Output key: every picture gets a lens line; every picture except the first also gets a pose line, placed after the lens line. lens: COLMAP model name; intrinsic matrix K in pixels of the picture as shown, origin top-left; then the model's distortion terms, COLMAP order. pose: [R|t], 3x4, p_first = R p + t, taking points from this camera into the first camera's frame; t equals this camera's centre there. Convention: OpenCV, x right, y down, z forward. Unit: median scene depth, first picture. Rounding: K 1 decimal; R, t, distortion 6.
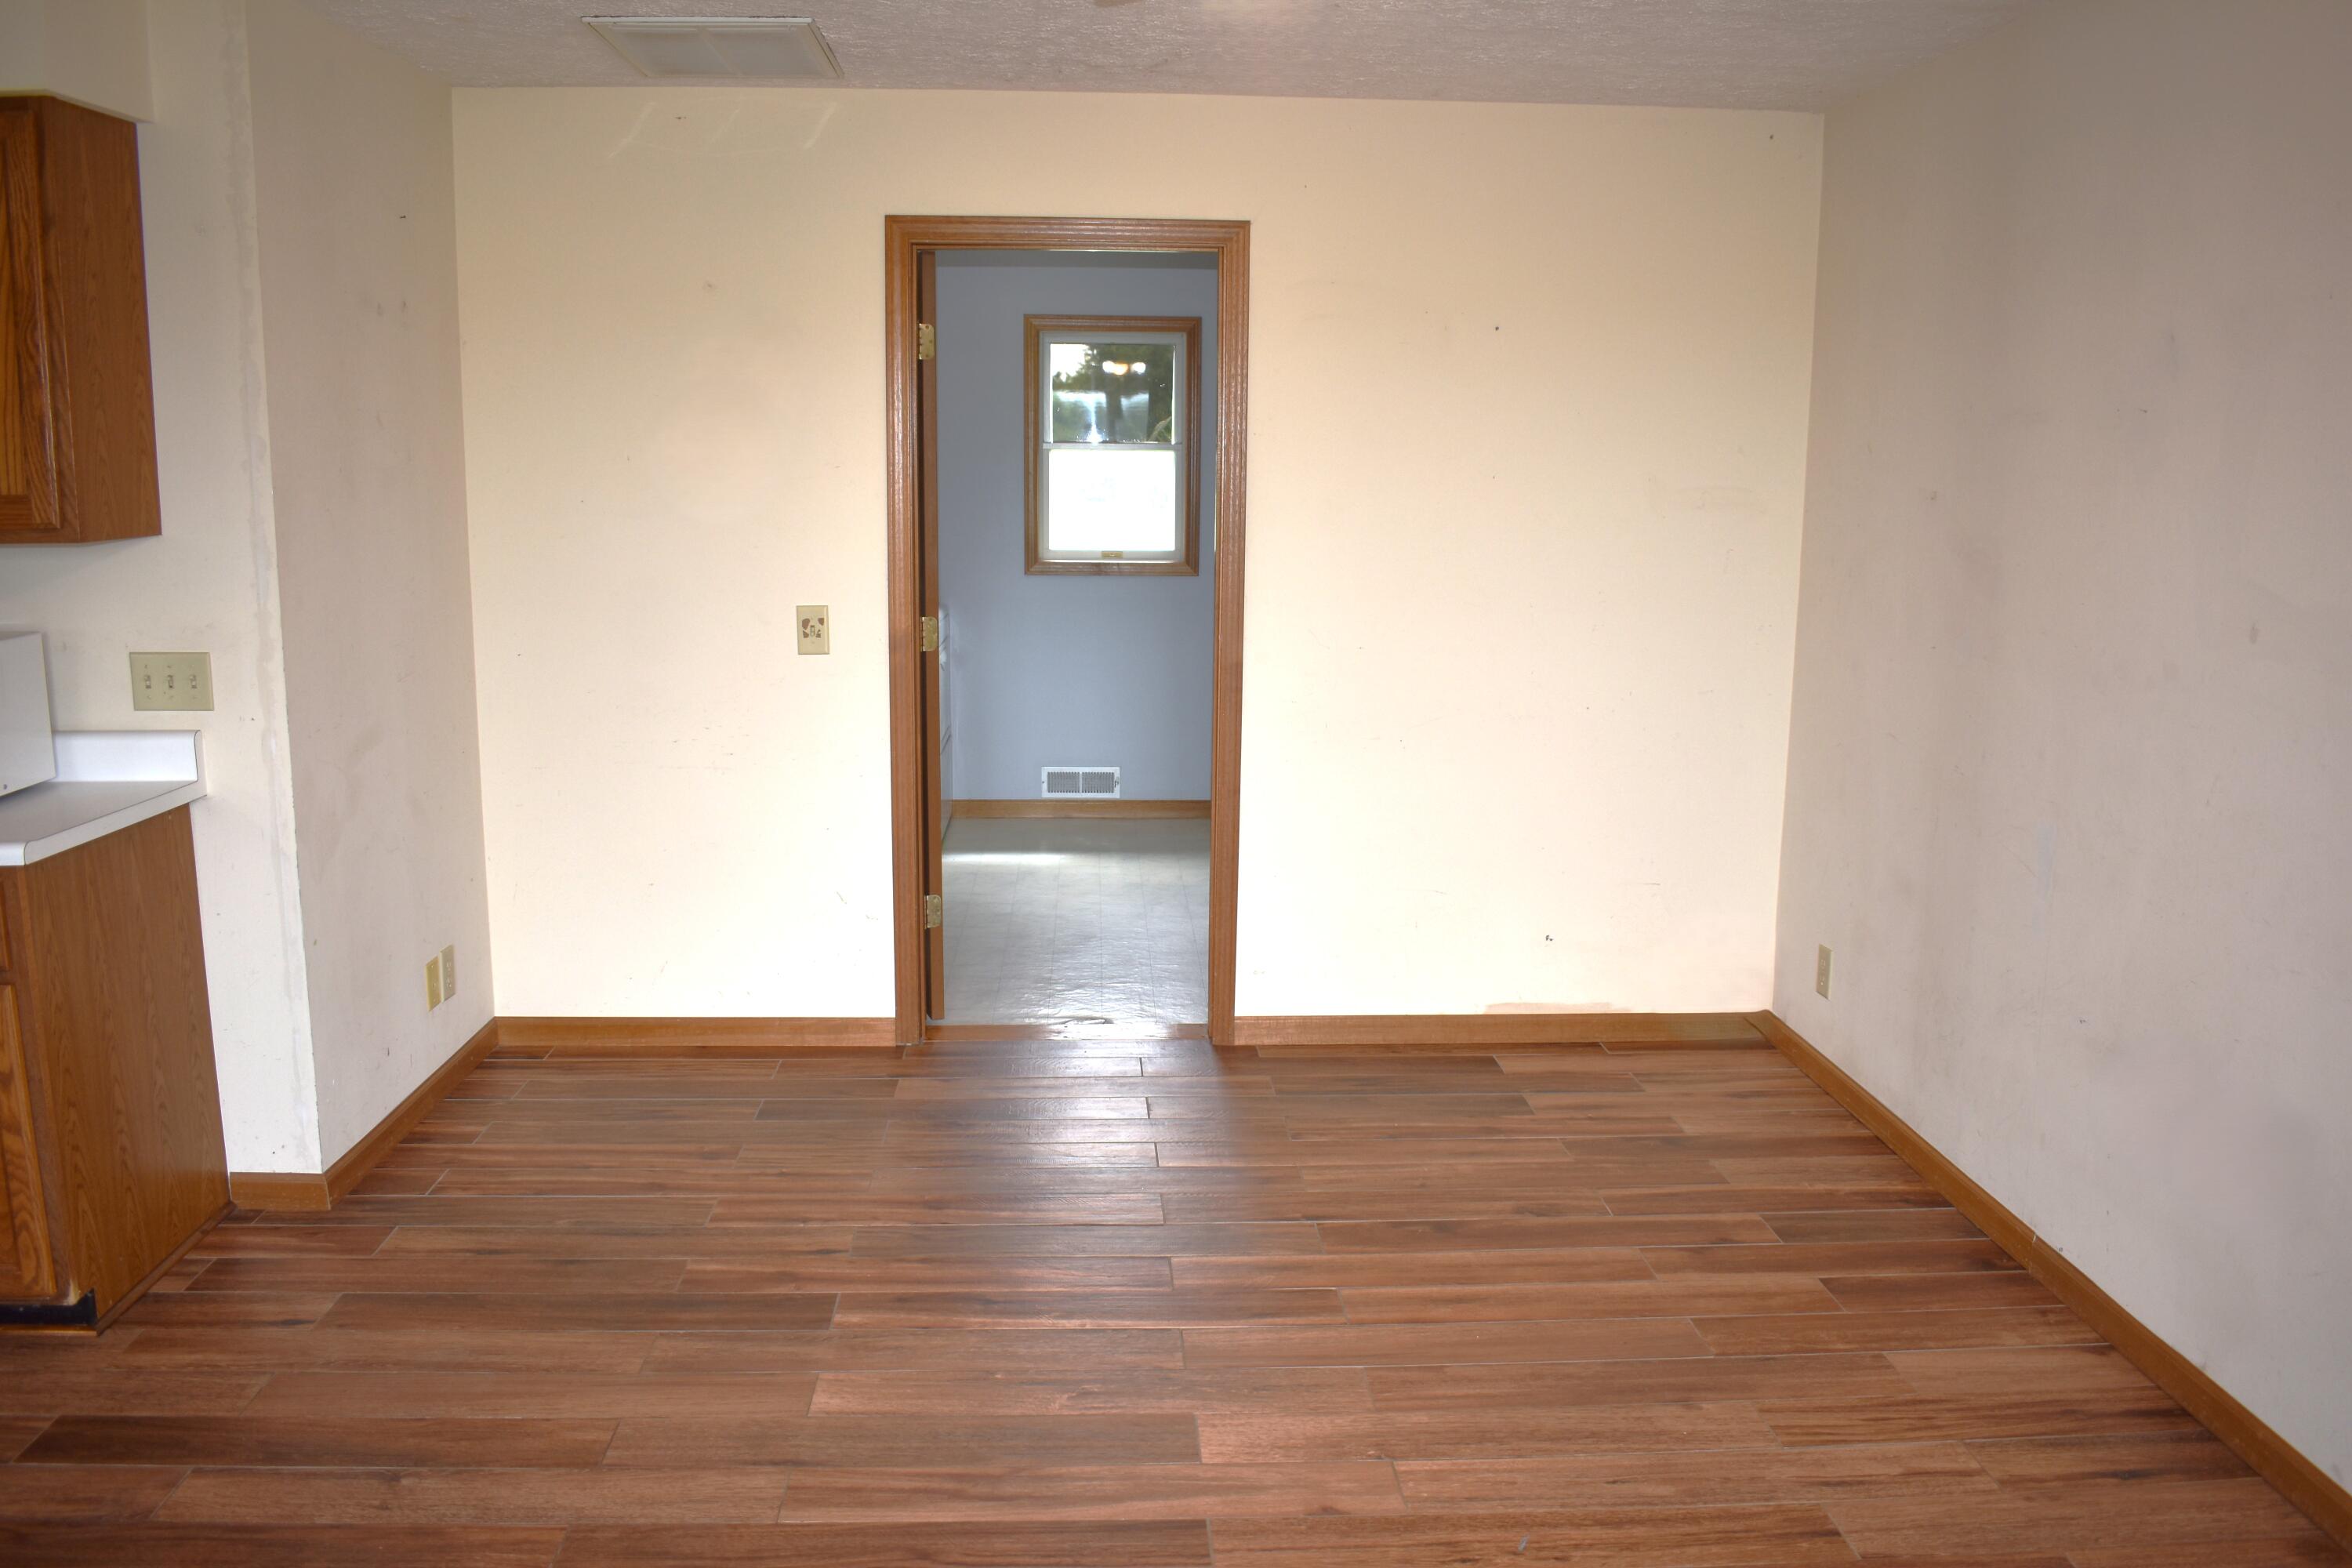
lens RADIAL K [[1834.6, 0, 1175.8], [0, 1834.6, 777.2], [0, 0, 1]] dist [-0.095469, 0.016875]
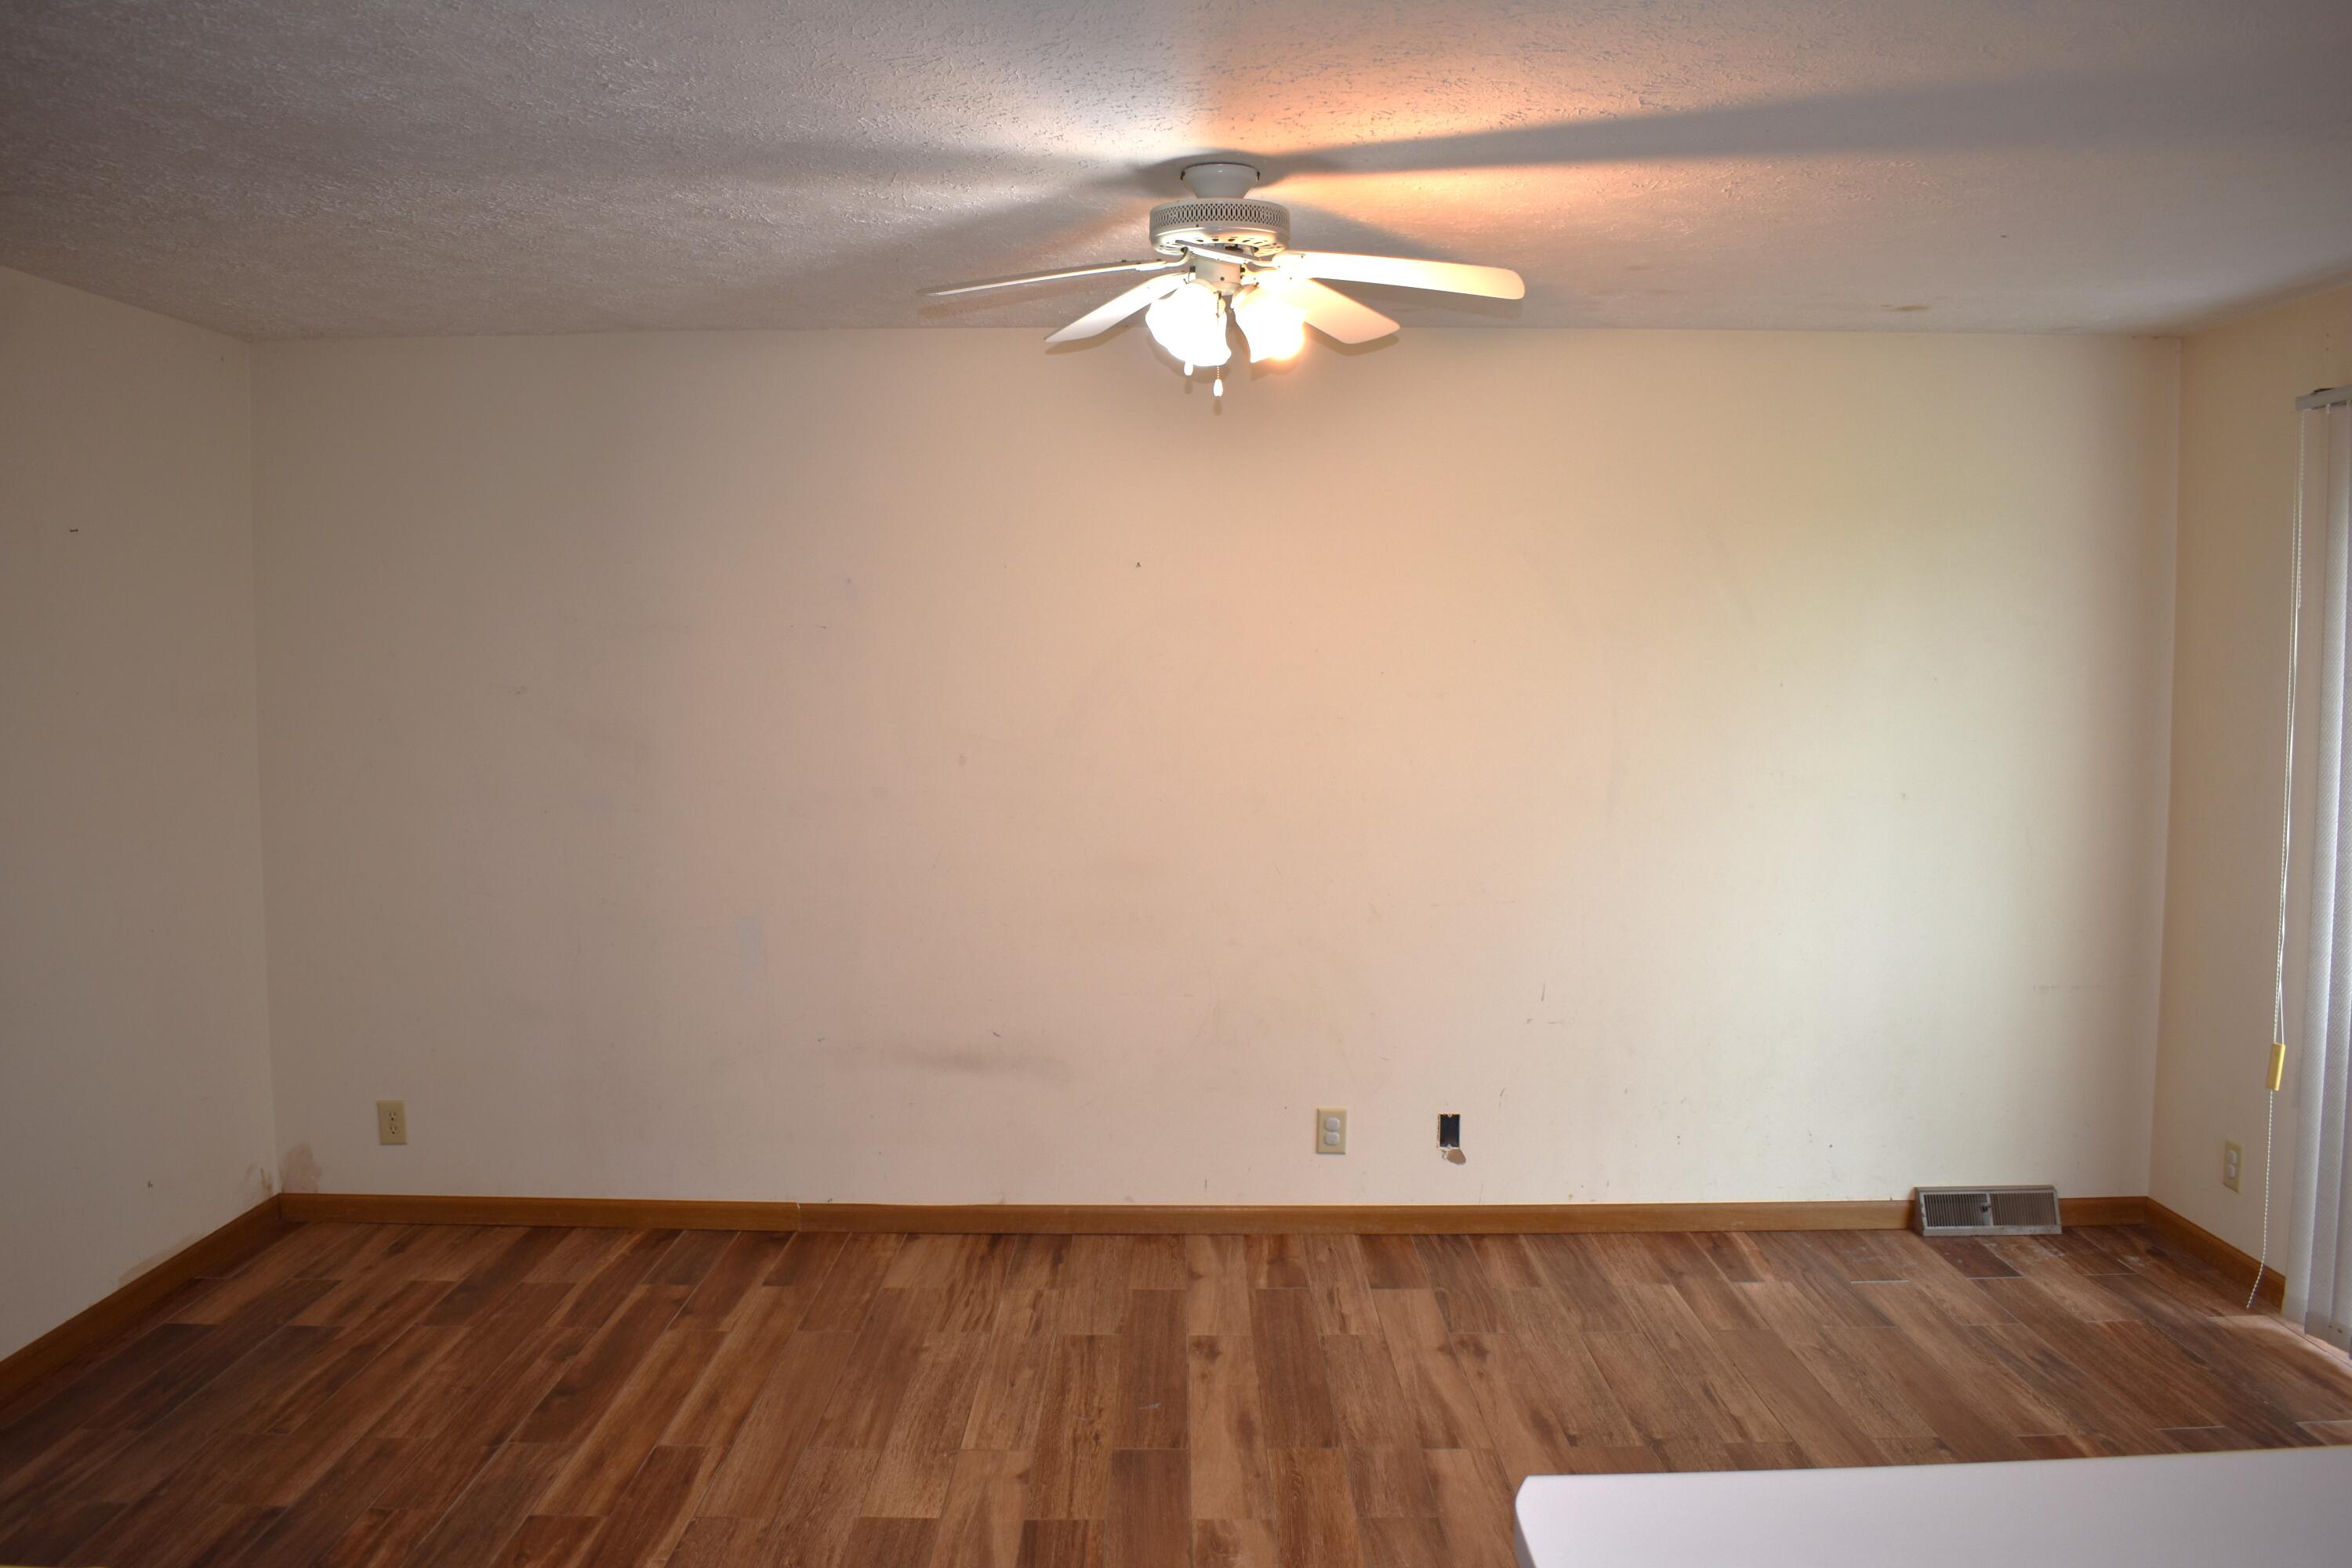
lens RADIAL K [[1834.6, 0, 1161.6], [0, 1834.6, 772.6], [0, 0, 1]] dist [-0.095469, 0.016875]
pose [[0.052830, -0.078464, 0.995516, -0.961757], [0.170557, 0.982969, 0.068424, -0.134936], [-0.983930, 0.166178, 0.065313, 0.603627]]
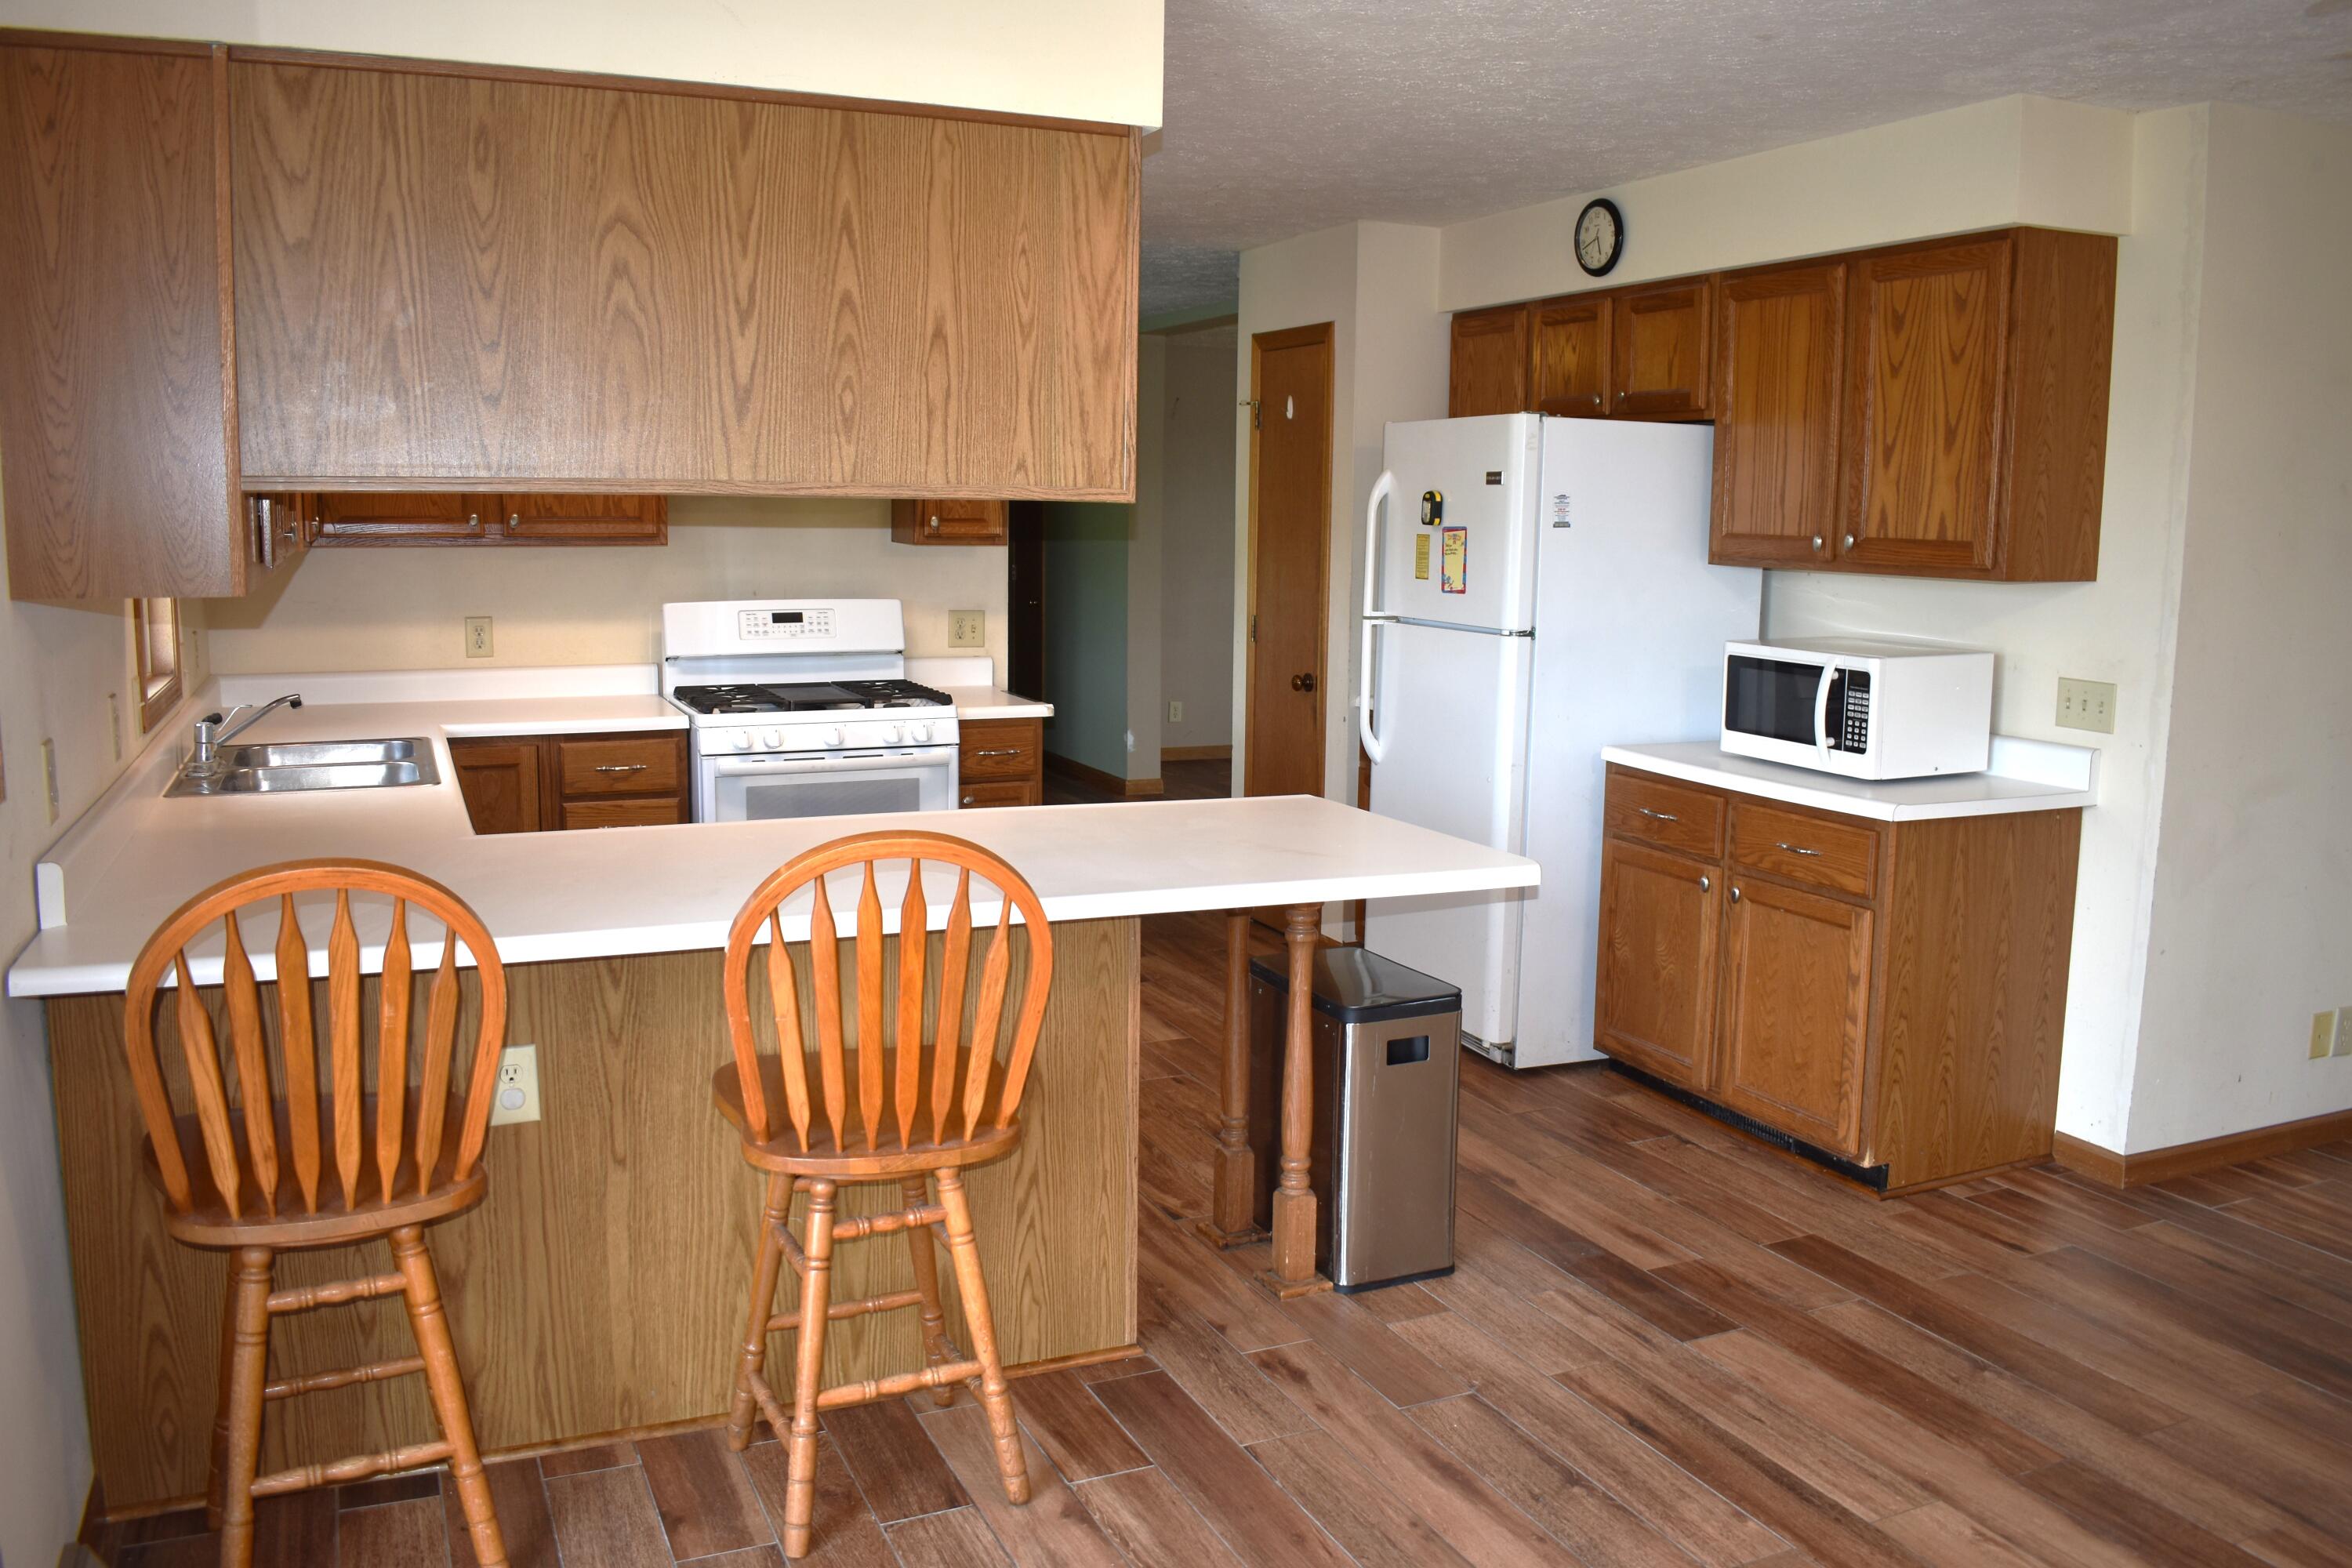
lens RADIAL K [[1834.6, 0, 1185.7], [0, 1834.6, 784.0], [0, 0, 1]] dist [-0.095469, 0.016875]
pose [[0.371844, 0.136238, -0.918244, 0.337847], [-0.168435, 0.982655, 0.077587, 0.006253], [0.912886, 0.125815, 0.388341, 0.000779]]
